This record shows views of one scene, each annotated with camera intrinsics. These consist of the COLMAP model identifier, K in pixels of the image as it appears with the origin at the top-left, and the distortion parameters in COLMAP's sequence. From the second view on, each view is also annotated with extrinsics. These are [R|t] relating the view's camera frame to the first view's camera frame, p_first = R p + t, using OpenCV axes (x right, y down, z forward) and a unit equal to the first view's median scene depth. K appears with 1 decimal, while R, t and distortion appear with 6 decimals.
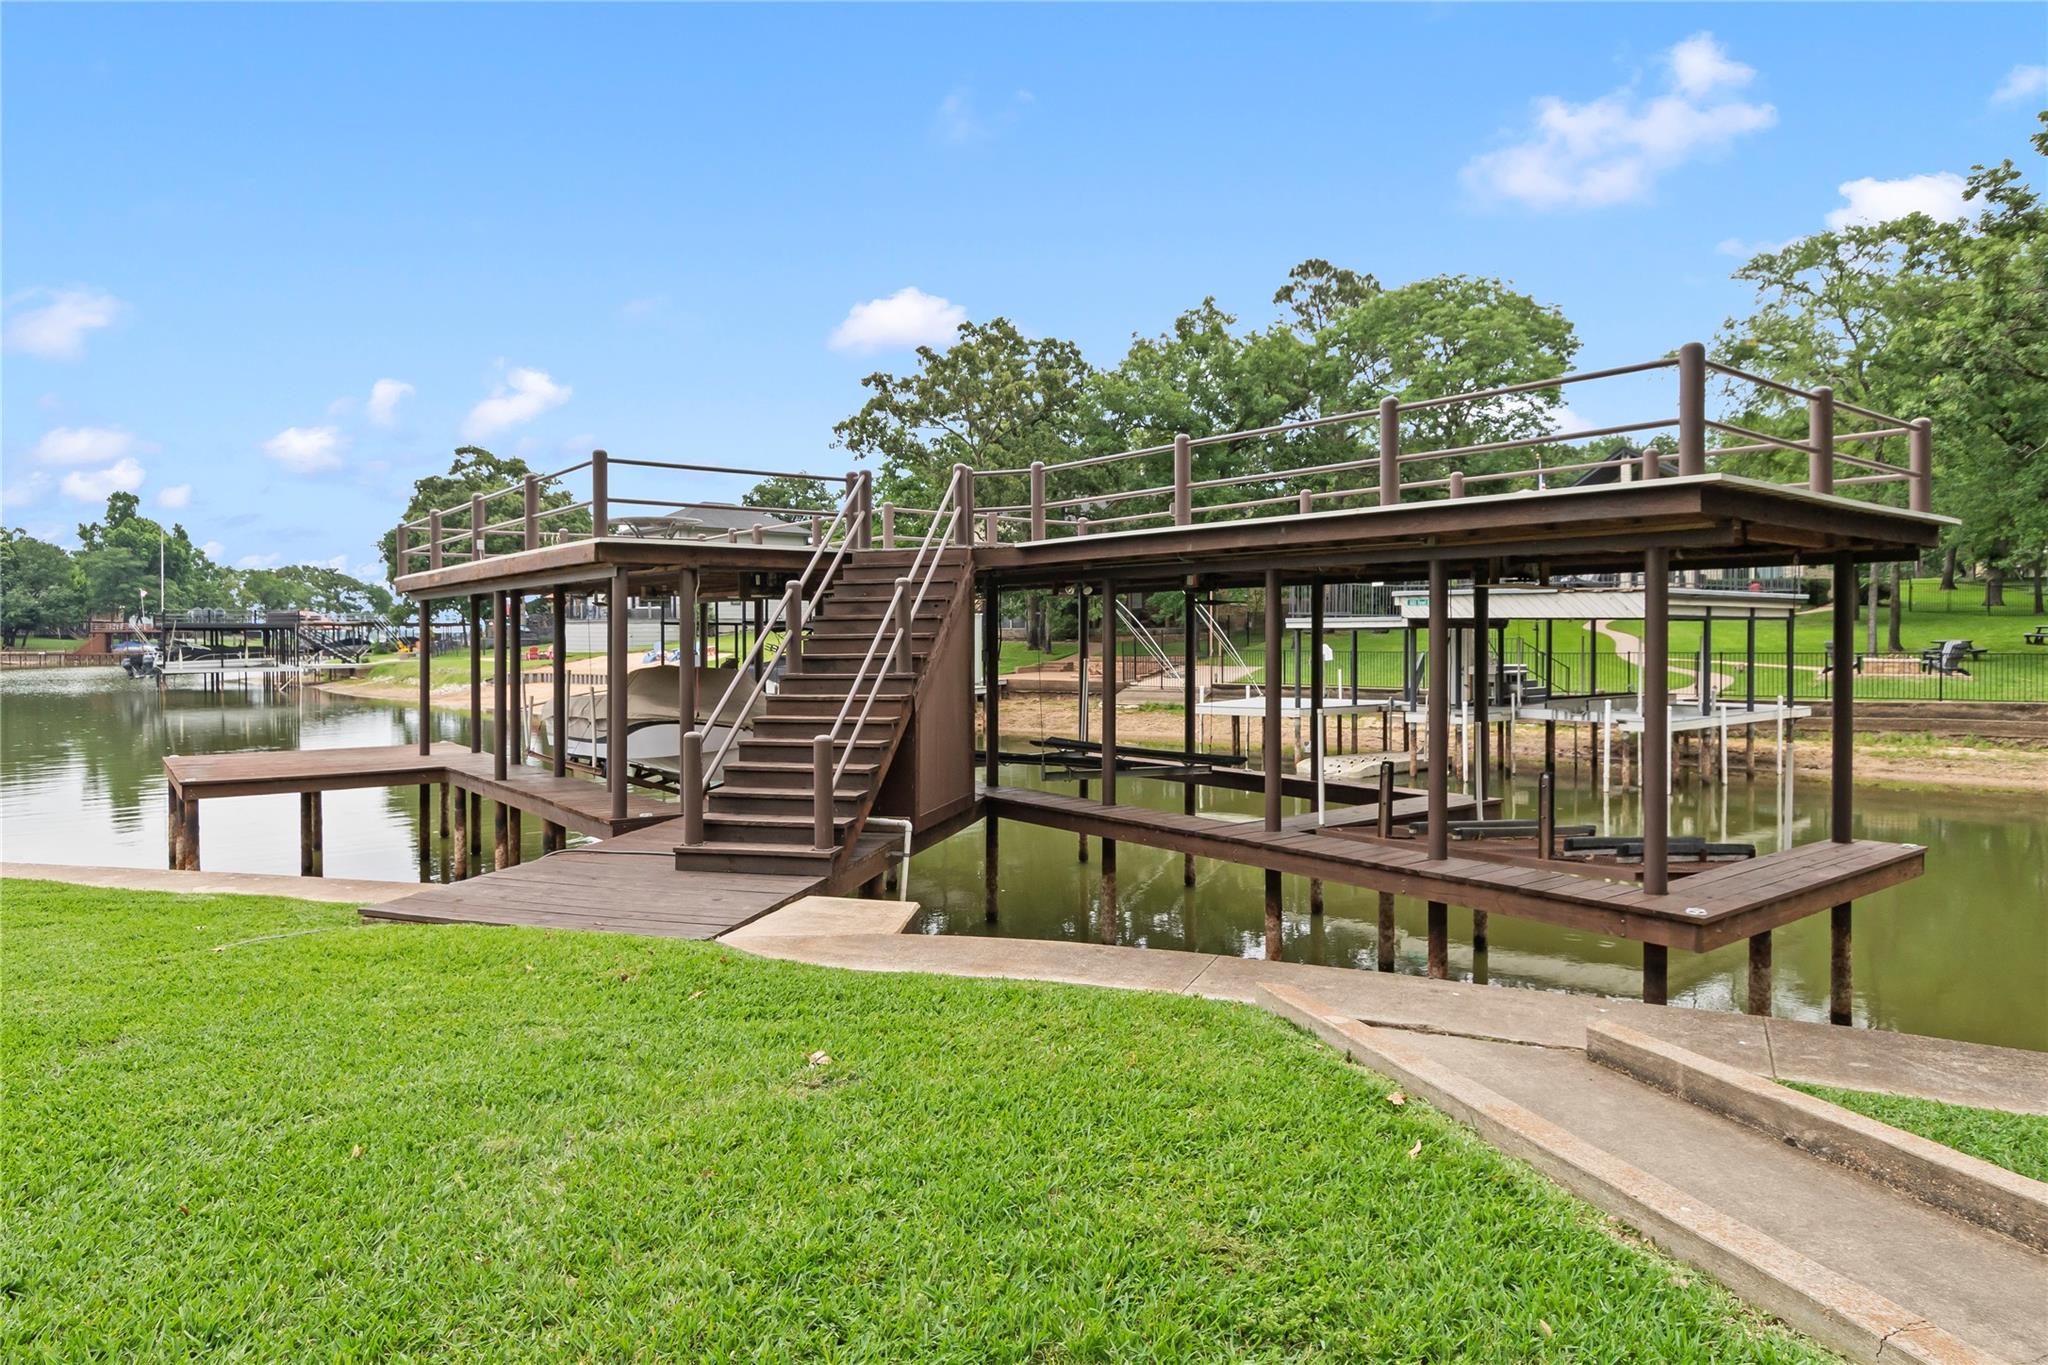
lens RADIAL K [[1189.7, 0, 1026.7], [0, 1189.7, 638.4], [0, 0, 1]] dist [0.005152, 0.001688]
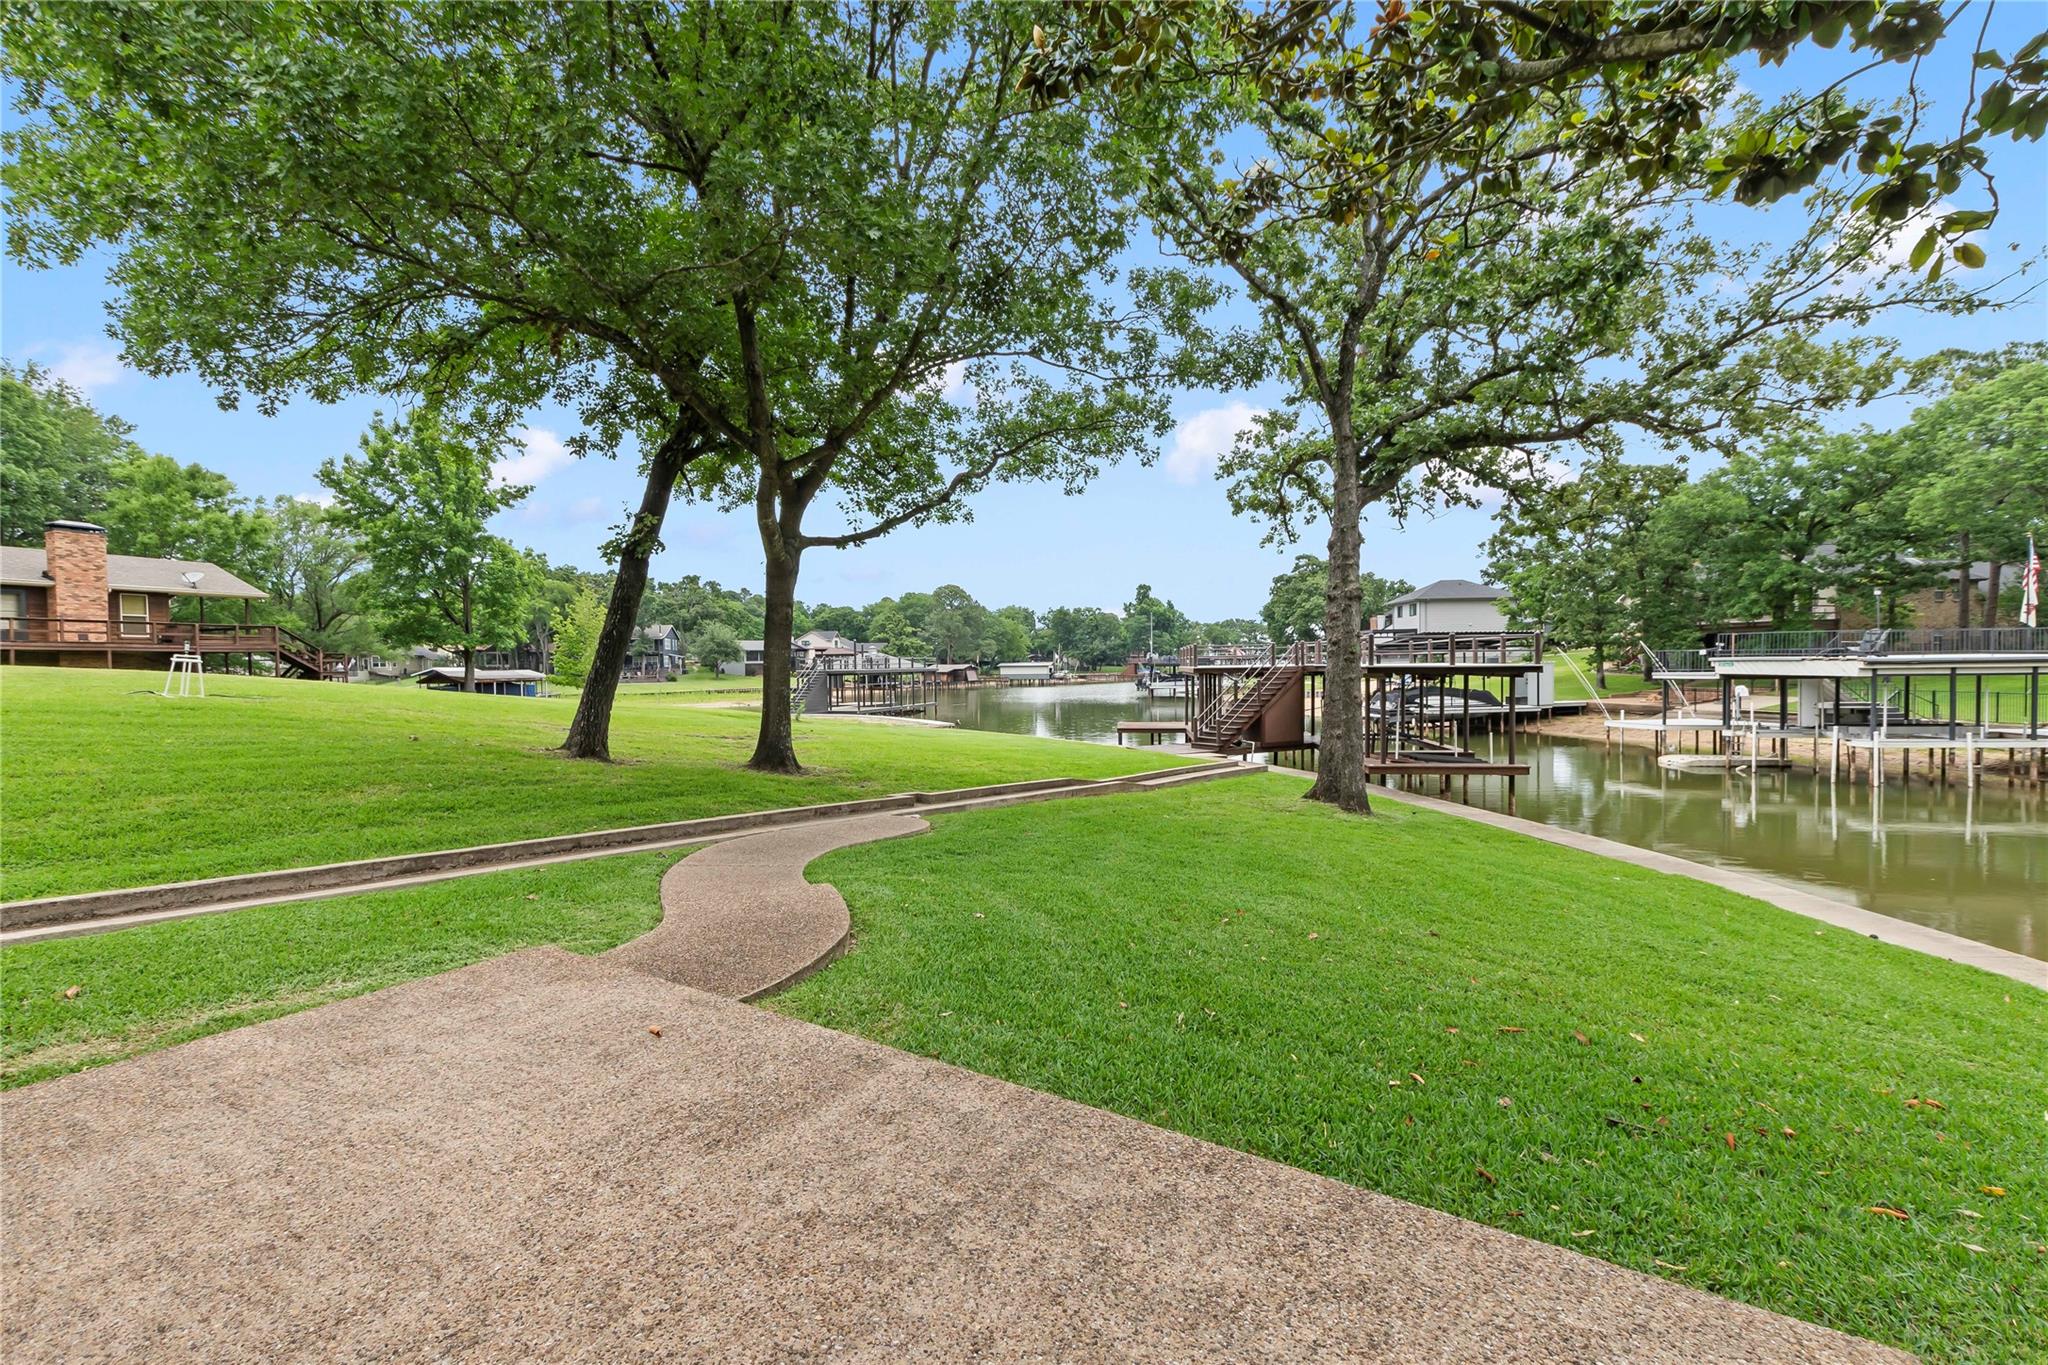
lens RADIAL K [[907.2, 0, 1024.0], [0, 907.2, 682.5], [0, 0, 1]] dist [0.000860, 0.000119]
pose [[0.707780, 0.020436, -0.706138, 0.072338], [-0.008213, 0.999752, 0.020702, -0.003176], [0.706386, -0.008853, 0.707772, -0.080666]]
